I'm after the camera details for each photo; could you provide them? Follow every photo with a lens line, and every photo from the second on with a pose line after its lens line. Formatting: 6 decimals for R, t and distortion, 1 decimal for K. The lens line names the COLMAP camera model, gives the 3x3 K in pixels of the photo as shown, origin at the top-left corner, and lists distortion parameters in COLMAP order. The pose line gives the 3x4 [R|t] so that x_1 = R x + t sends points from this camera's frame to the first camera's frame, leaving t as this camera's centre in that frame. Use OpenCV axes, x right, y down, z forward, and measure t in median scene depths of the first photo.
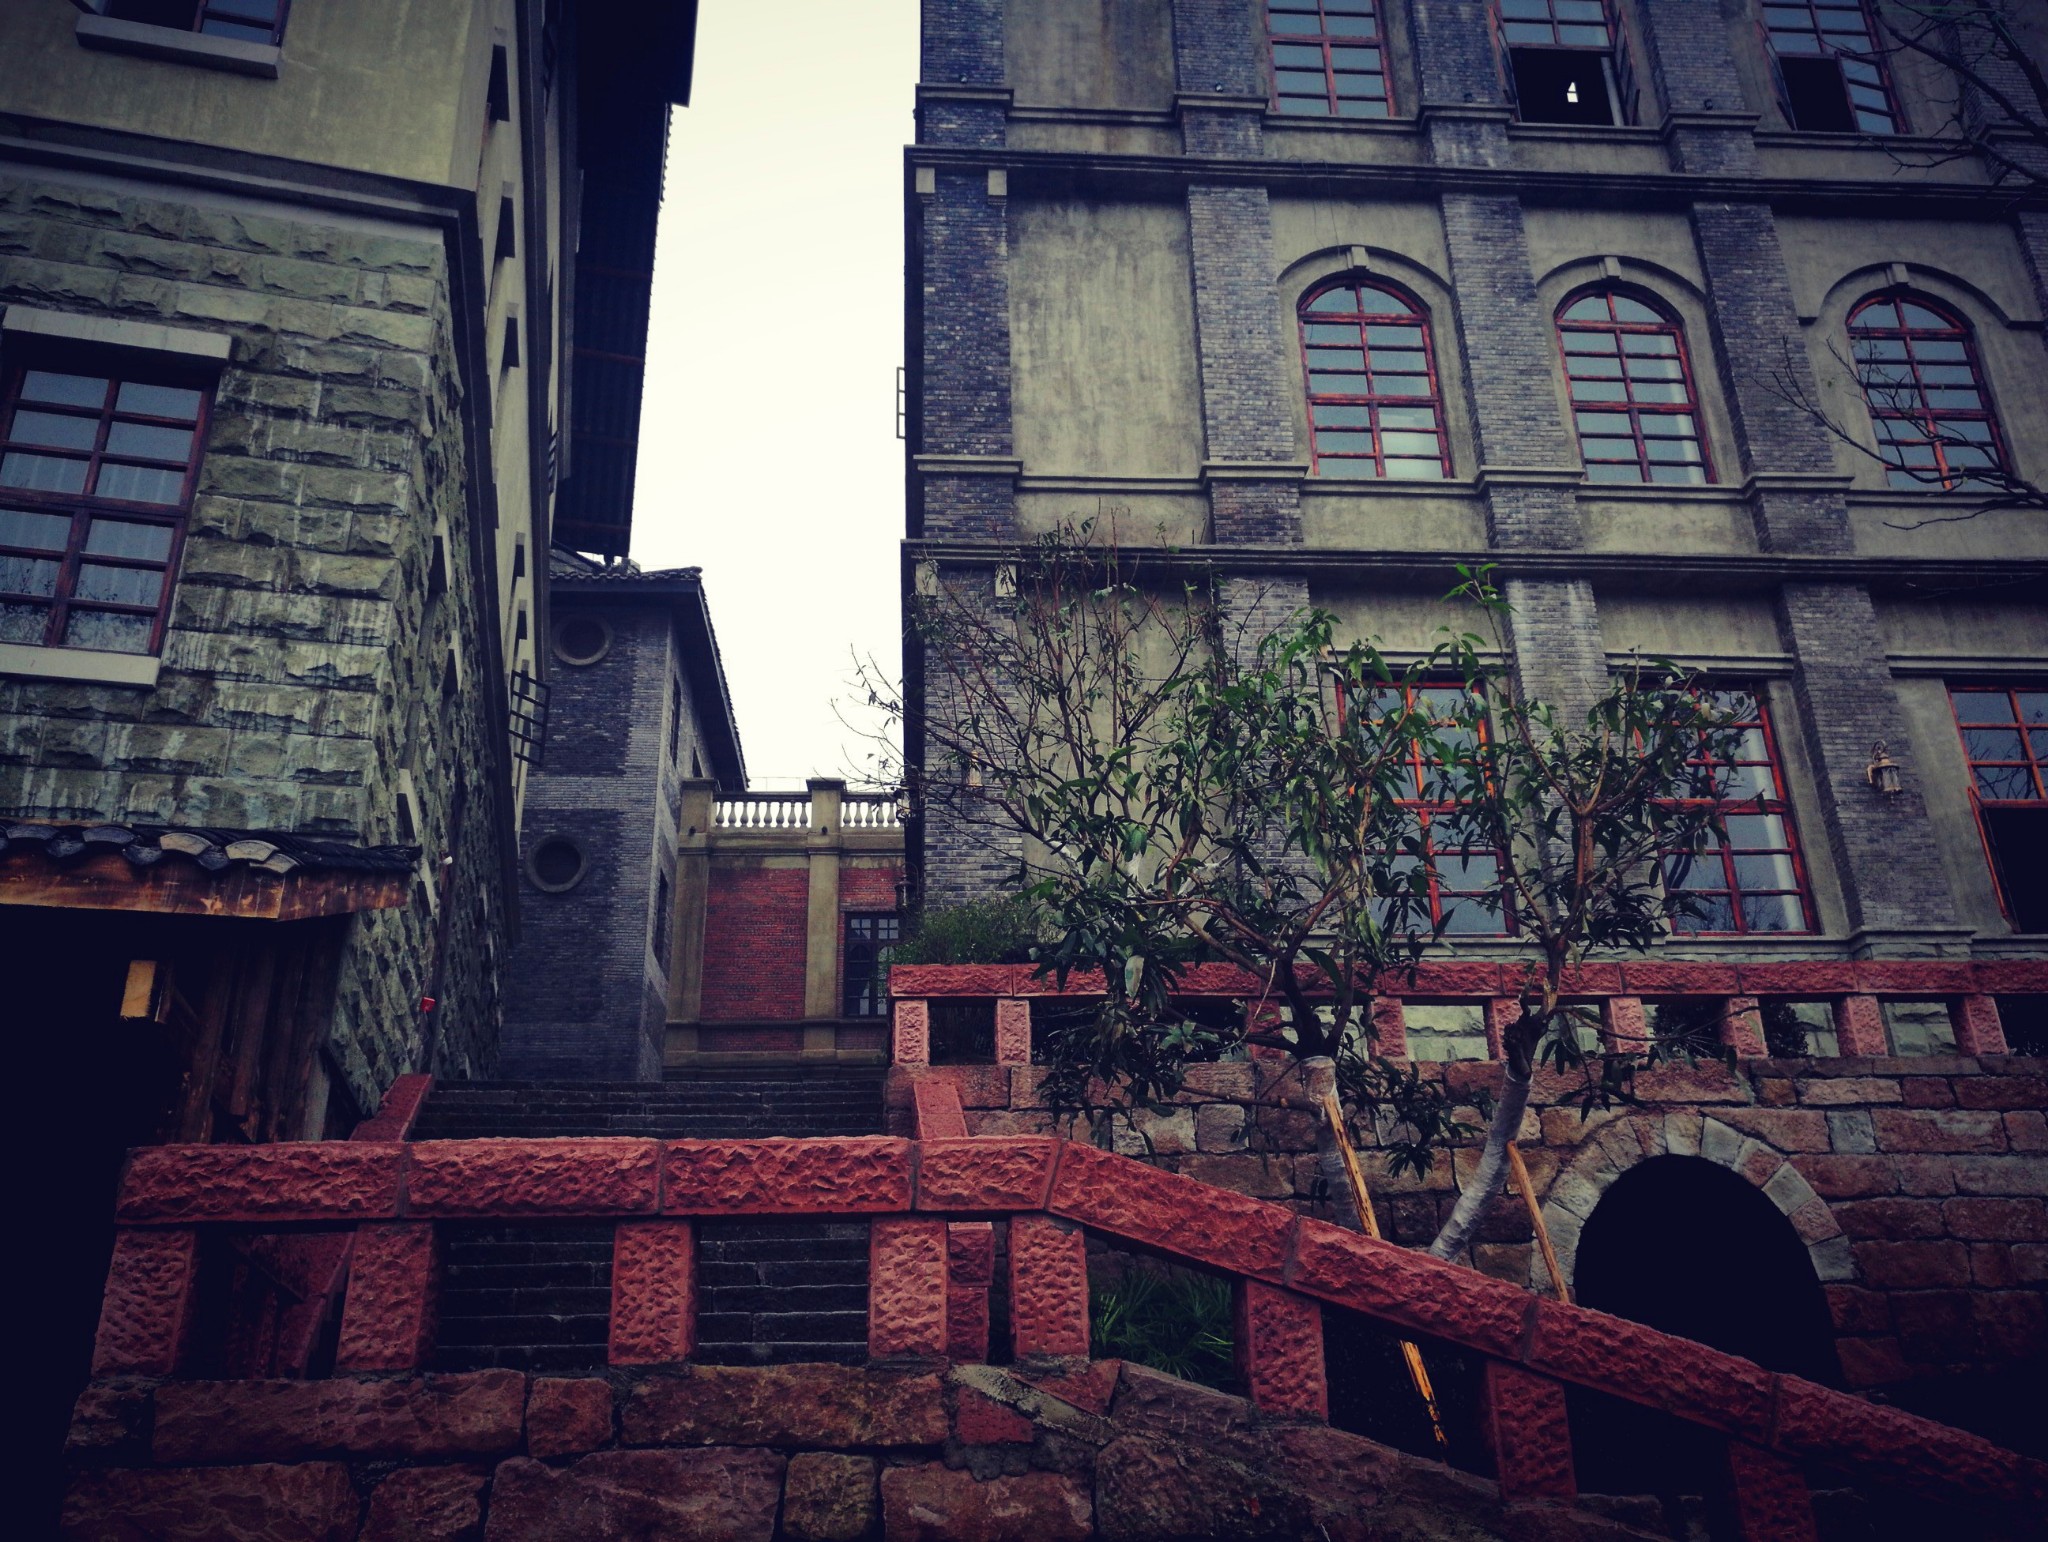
lens RADIAL K [[1647.4, 0, 1024.0], [0, 1647.4, 771.0], [0, 0, 1]] dist [-0.006848, 0.048116]
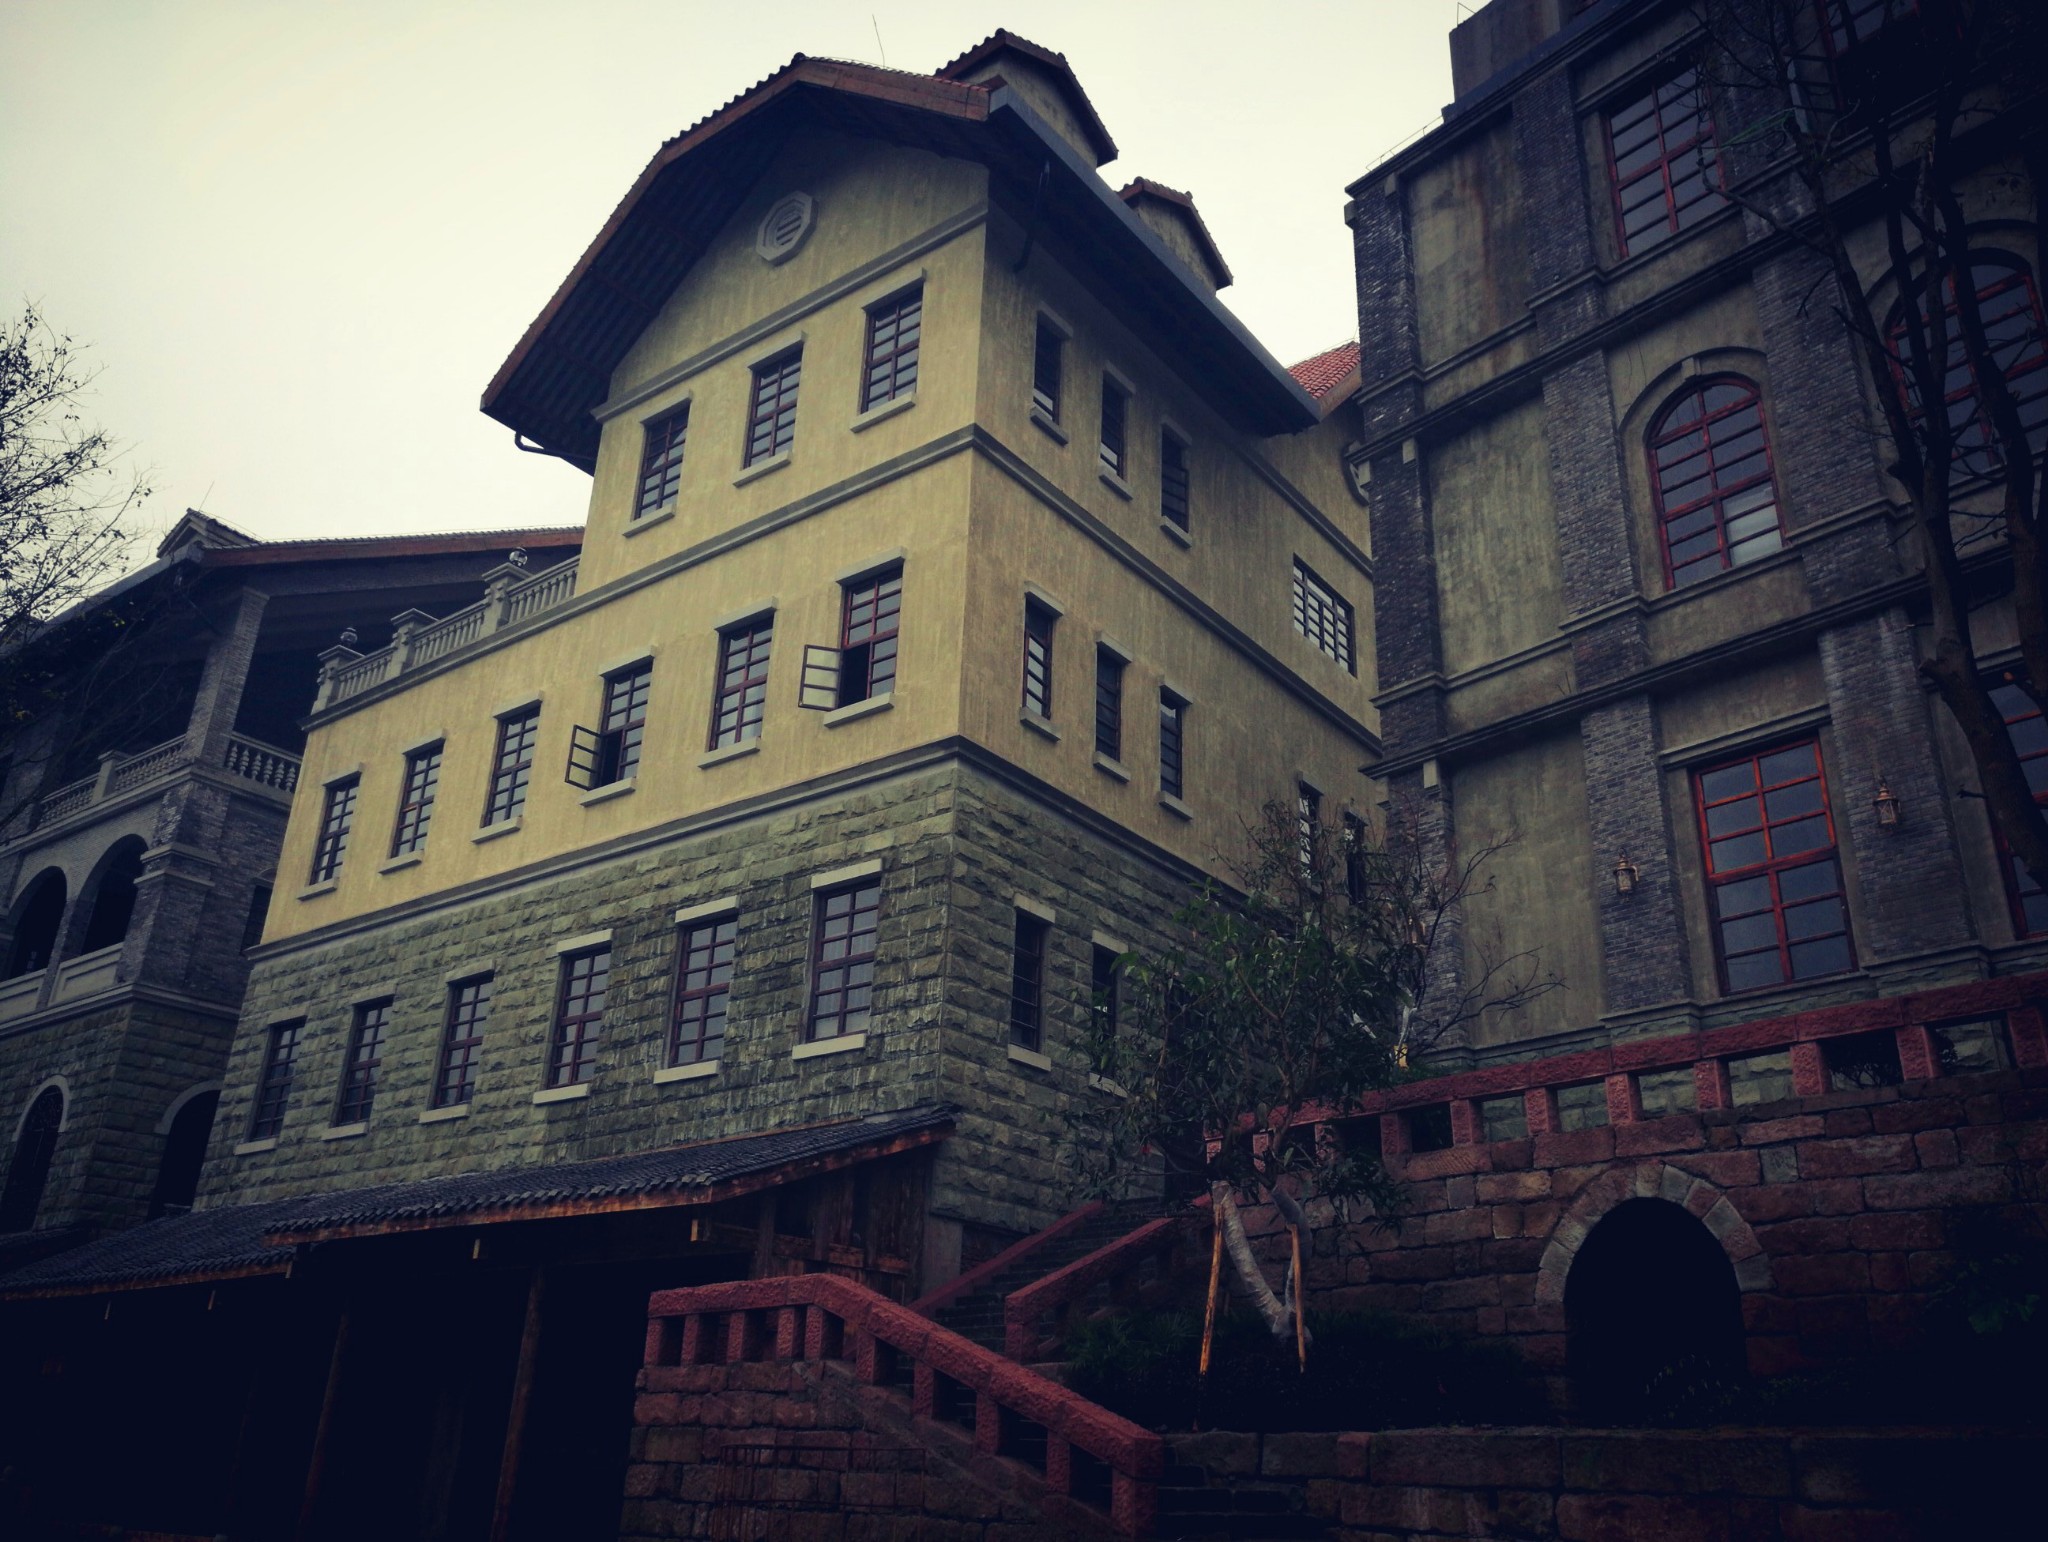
lens RADIAL K [[1627.0, 0, 1024.0], [0, 1627.0, 771.0], [0, 0, 1]] dist [0.025377, -0.001529]
pose [[0.596553, -0.278425, -0.752731, 1.156942], [0.275416, 0.951962, -0.133846, -0.046870], [0.753837, -0.127468, 0.644578, -0.148459]]
